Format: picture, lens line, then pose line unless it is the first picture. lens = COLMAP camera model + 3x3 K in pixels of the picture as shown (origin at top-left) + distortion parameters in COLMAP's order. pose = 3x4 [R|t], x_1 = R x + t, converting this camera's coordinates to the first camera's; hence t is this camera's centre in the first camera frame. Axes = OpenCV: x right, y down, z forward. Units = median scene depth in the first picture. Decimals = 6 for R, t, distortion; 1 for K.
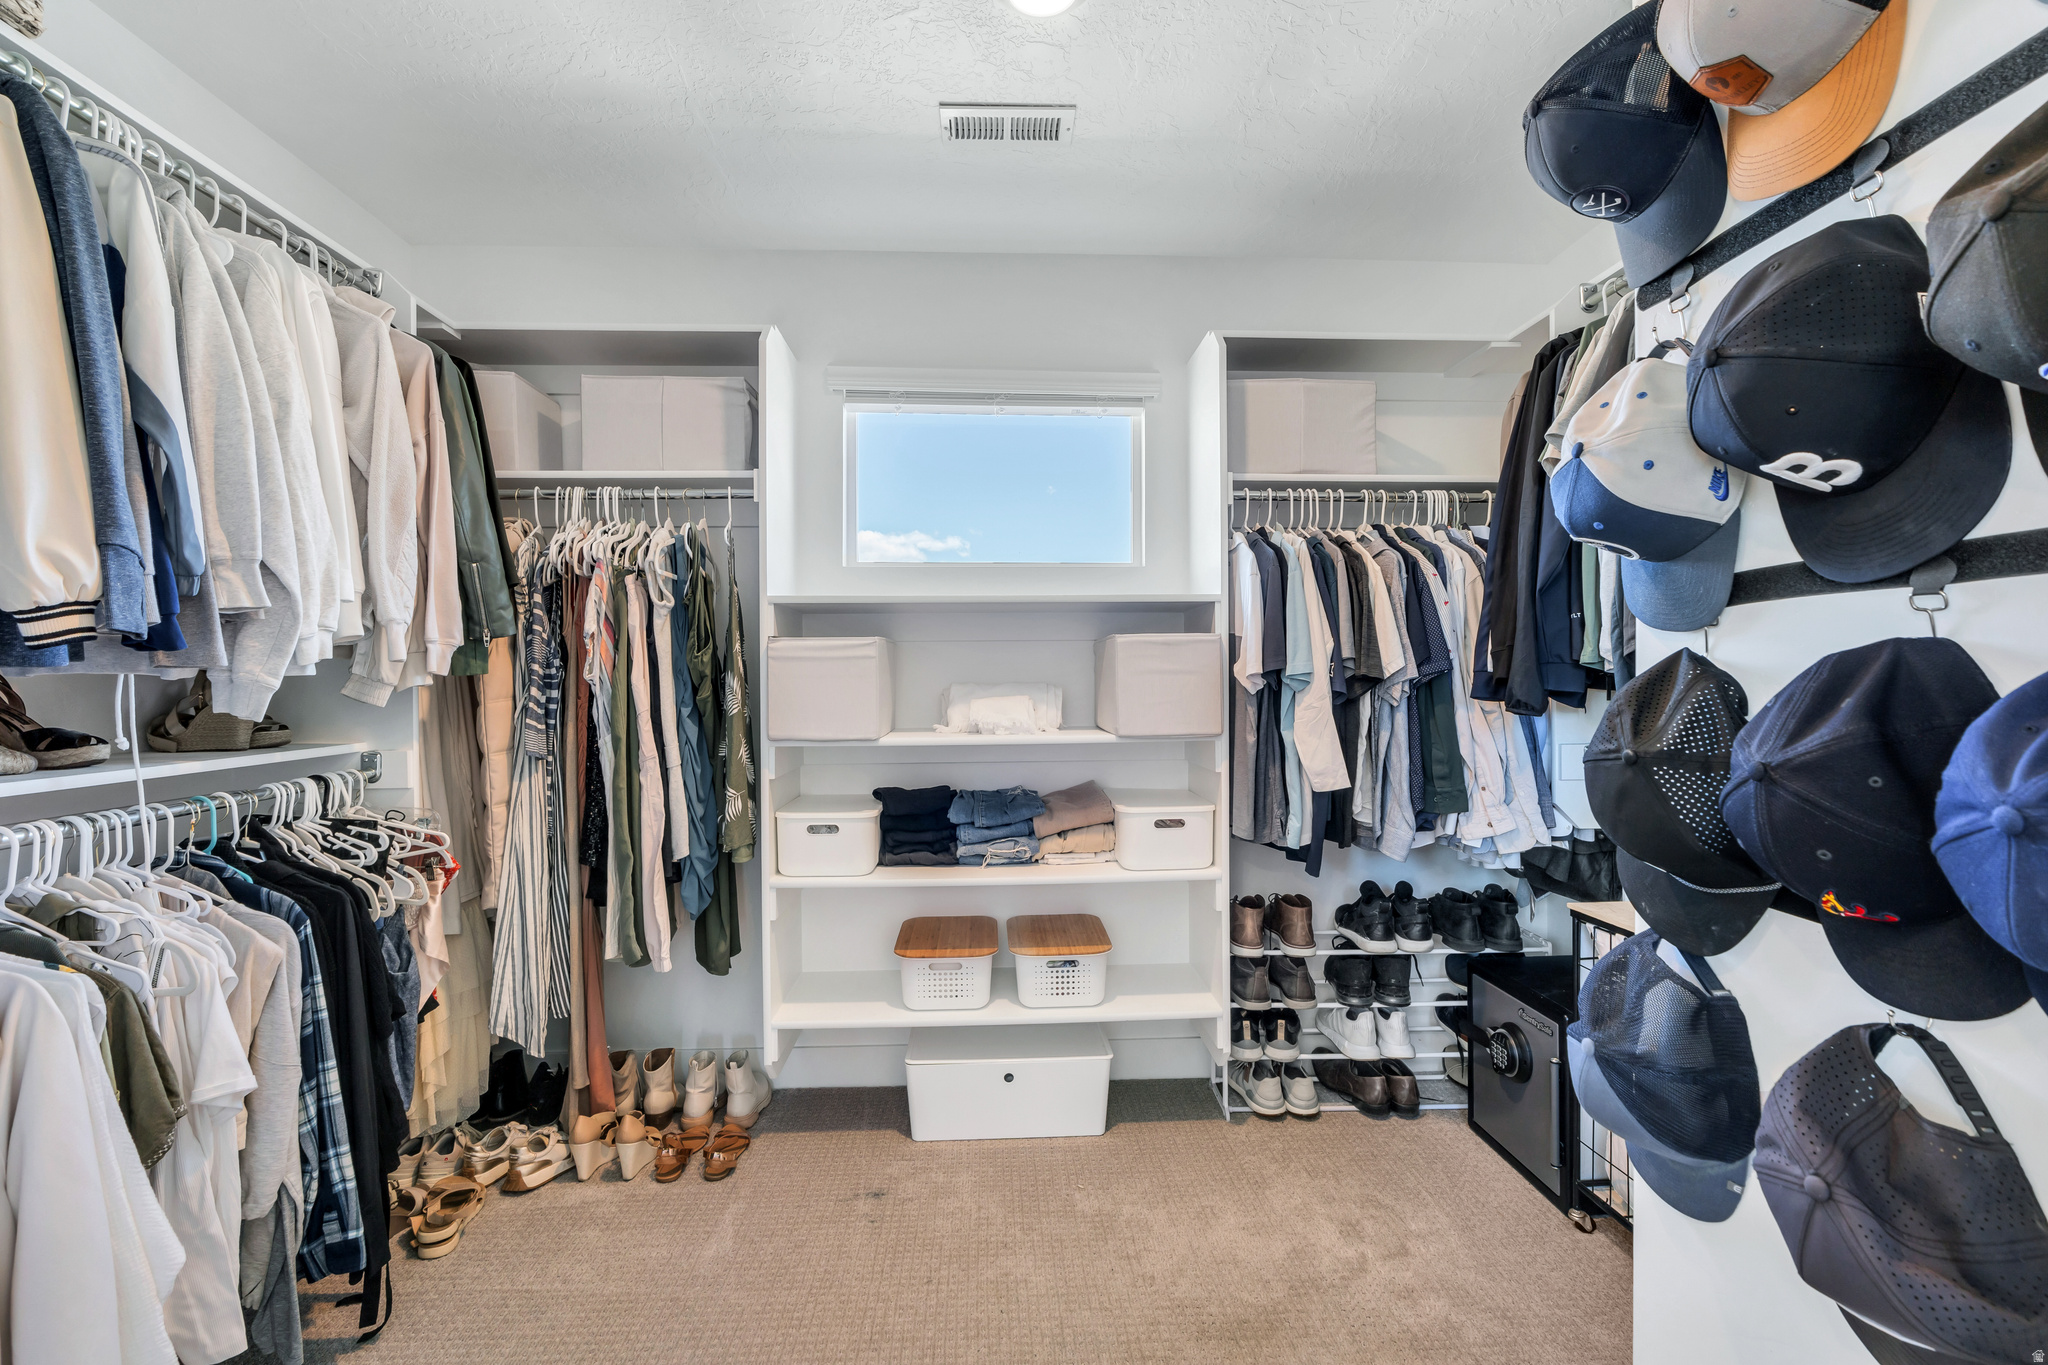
lens RADIAL K [[923.7, 0, 1023.6], [0, 923.7, 681.8], [0, 0, 1]] dist [-0.008684, 0.001315]
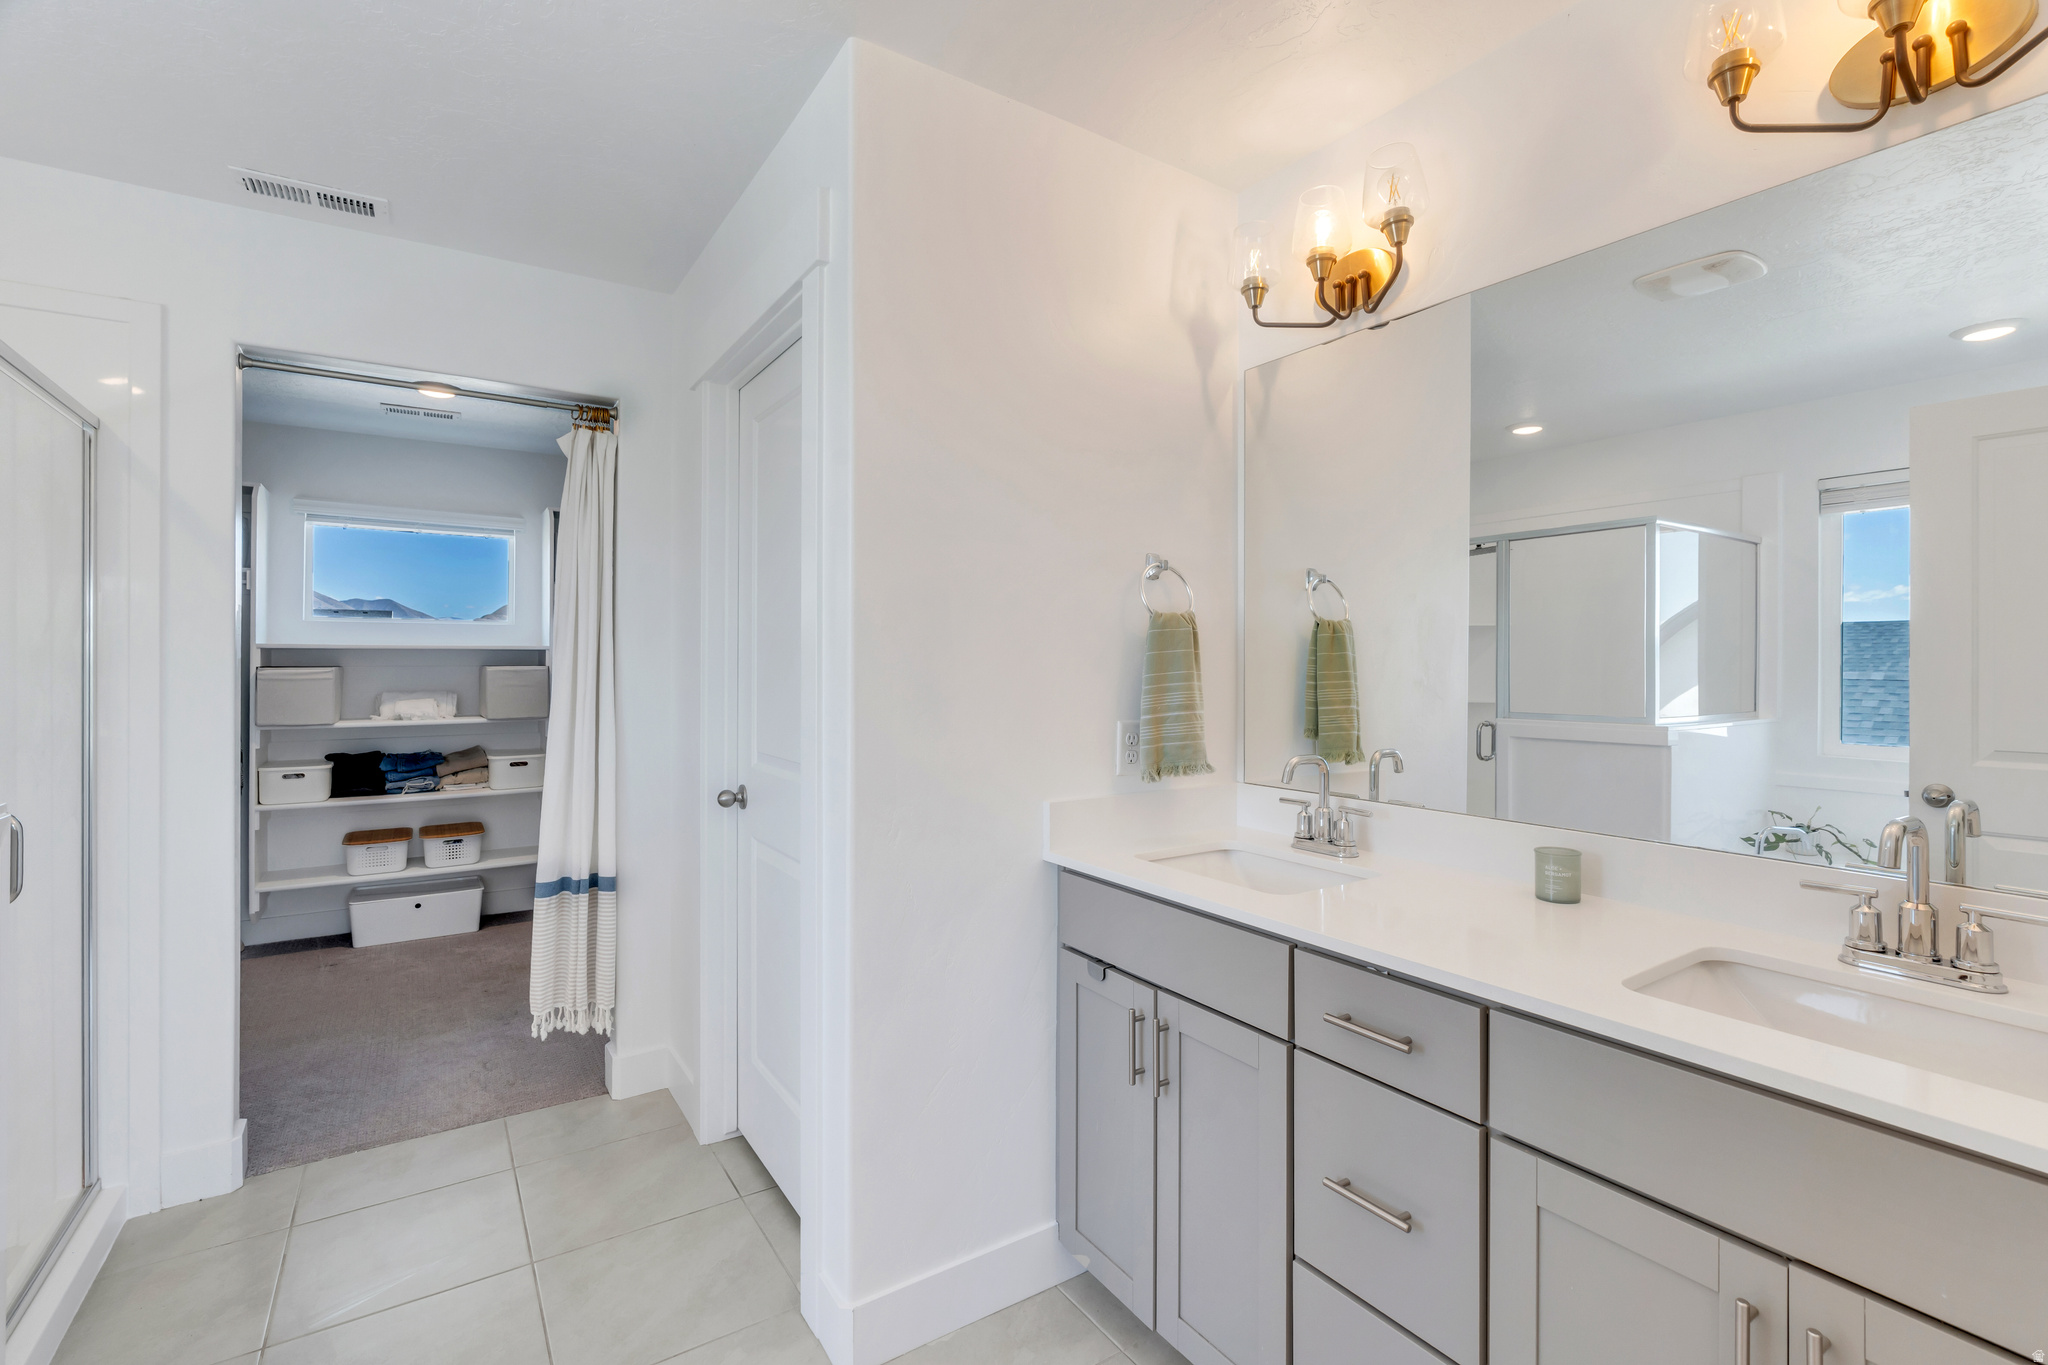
lens RADIAL K [[923.7, 0, 1025.9], [0, 923.7, 665.7], [0, 0, 1]] dist [-0.008684, 0.001315]
pose [[0.859012, 0.009856, 0.511860, 0.078403], [-0.000554, 0.999832, -0.018321, -0.017029], [-0.511955, 0.015455, 0.858873, -1.157270]]
